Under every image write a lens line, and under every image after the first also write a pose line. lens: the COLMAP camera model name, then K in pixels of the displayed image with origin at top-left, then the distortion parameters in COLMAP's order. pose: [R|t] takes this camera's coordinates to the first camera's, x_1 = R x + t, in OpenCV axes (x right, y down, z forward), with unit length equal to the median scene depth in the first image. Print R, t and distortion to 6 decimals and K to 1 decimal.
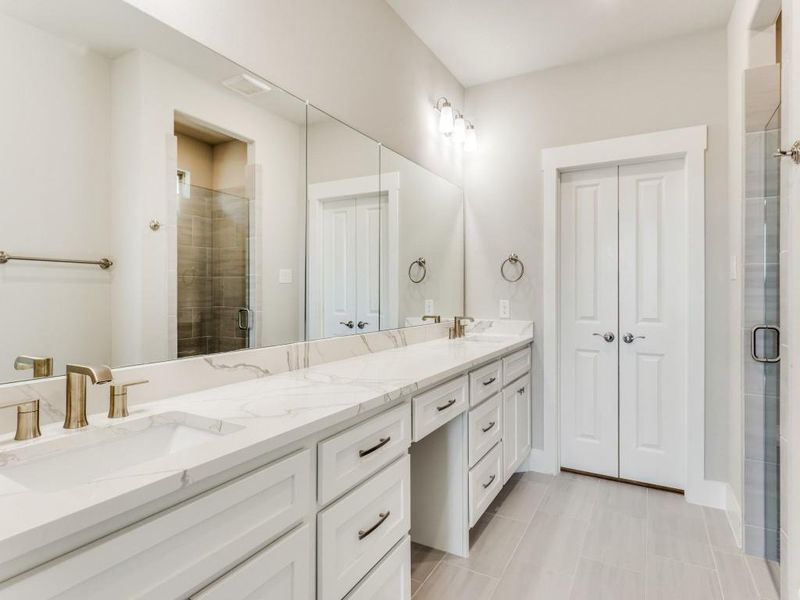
lens RADIAL K [[450.1, 0, 405.2], [0, 450.1, 291.3], [0, 0, 1]] dist [-0.009942, 0.009216]
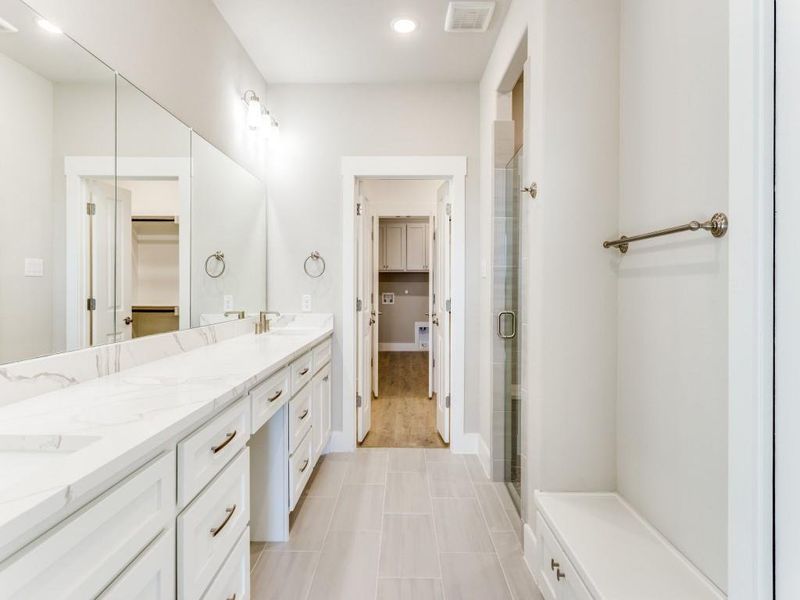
lens RADIAL K [[450.1, 0, 407.2], [0, 450.1, 291.3], [0, 0, 1]] dist [-0.009942, 0.009216]
pose [[0.871085, -0.005070, 0.491106, -0.126818], [-0.000355, 0.999940, 0.010953, -0.000132], [-0.491132, -0.009716, 0.871031, -0.041604]]
